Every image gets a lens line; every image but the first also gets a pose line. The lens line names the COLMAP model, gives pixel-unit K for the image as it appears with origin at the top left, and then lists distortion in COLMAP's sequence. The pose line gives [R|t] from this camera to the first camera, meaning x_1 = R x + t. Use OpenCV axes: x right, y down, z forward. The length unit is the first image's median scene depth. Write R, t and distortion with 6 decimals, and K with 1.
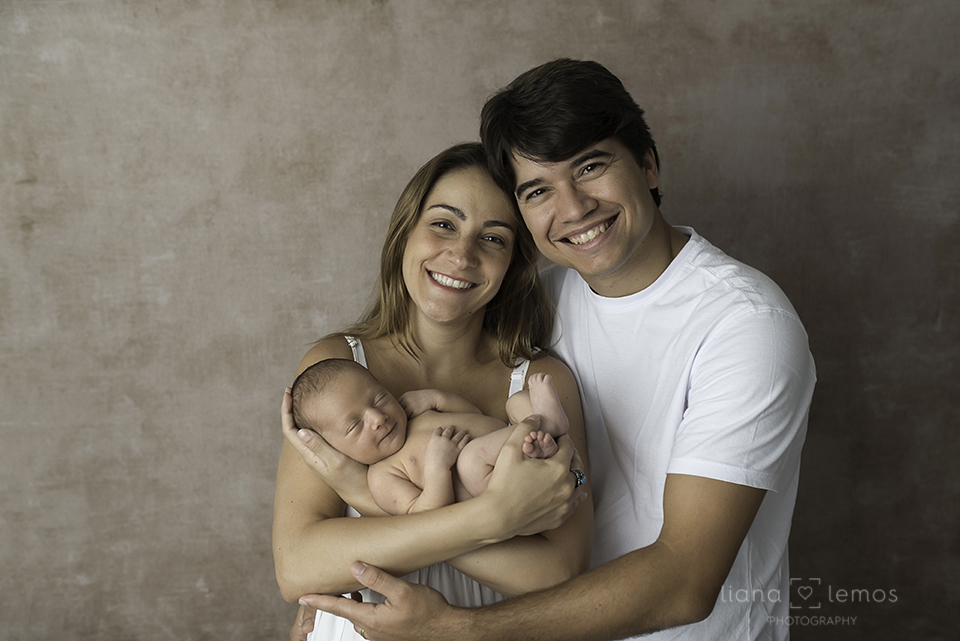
lens RADIAL K [[944.2, 0, 480.0], [0, 944.2, 320.5], [0, 0, 1]] dist [0.015720, -0.008721]
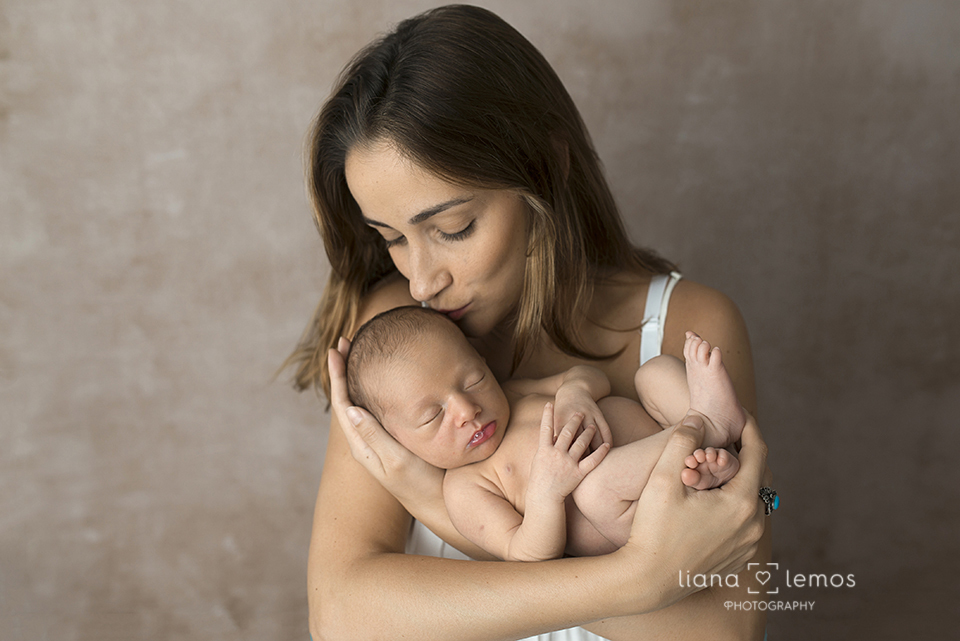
lens RADIAL K [[944.2, 0, 480.0], [0, 944.2, 320.5], [0, 0, 1]] dist [0.015720, -0.008721]
pose [[0.999179, 0.017075, -0.036738, -0.043712], [-0.012469, 0.992436, 0.122132, -0.029439], [0.038546, -0.121573, 0.991834, 0.200433]]
